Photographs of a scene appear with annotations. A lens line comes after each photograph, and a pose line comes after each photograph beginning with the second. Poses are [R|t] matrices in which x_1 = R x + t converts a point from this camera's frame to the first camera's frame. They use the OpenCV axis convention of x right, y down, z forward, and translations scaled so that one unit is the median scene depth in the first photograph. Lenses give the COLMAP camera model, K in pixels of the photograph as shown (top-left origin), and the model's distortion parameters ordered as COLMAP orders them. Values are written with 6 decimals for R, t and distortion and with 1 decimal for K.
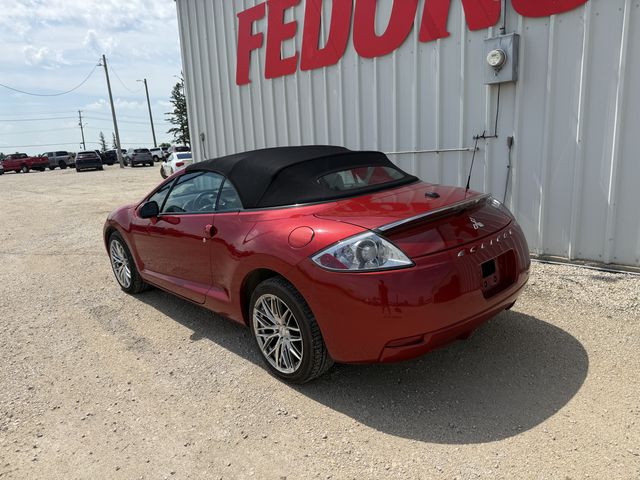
lens RADIAL K [[444.8, 0, 321.8], [0, 444.8, 242.5], [0, 0, 1]] dist [0.003697, -0.001434]
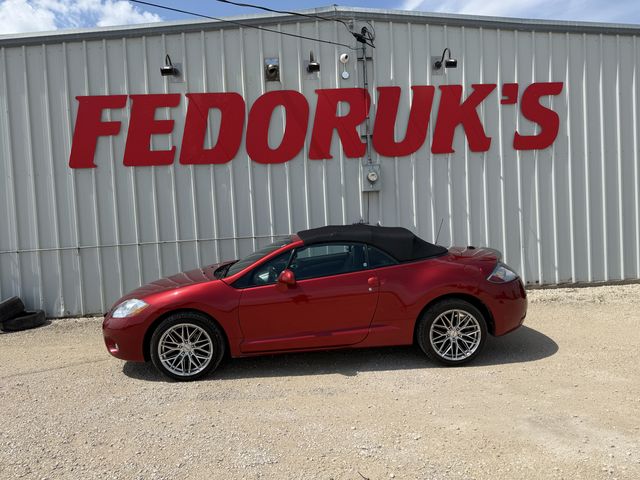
lens RADIAL K [[444.8, 0, 321.8], [0, 444.8, 242.5], [0, 0, 1]] dist [0.003697, -0.001434]
pose [[0.658443, -0.016532, 0.752449, -0.817610], [0.175343, 0.975618, -0.132001, 0.002640], [-0.731921, 0.218852, 0.645287, 0.119097]]
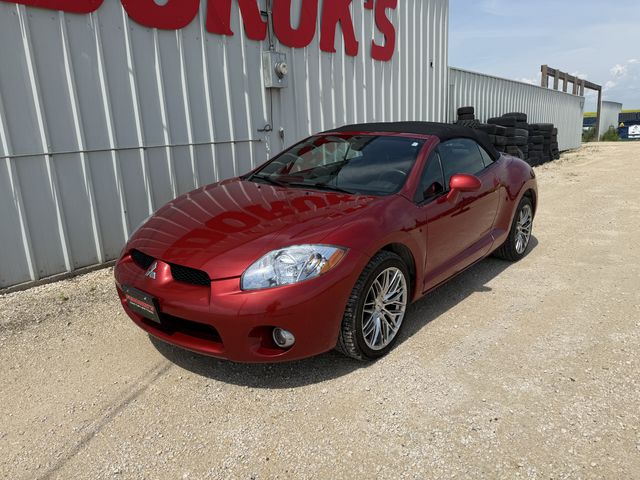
lens RADIAL K [[444.8, 0, 321.8], [0, 444.8, 242.5], [0, 0, 1]] dist [0.003697, -0.001434]
pose [[-0.098650, -0.192503, 0.976325, -0.846640], [0.254256, 0.943670, 0.211755, -0.153791], [-0.962093, 0.269126, -0.044148, 0.924371]]
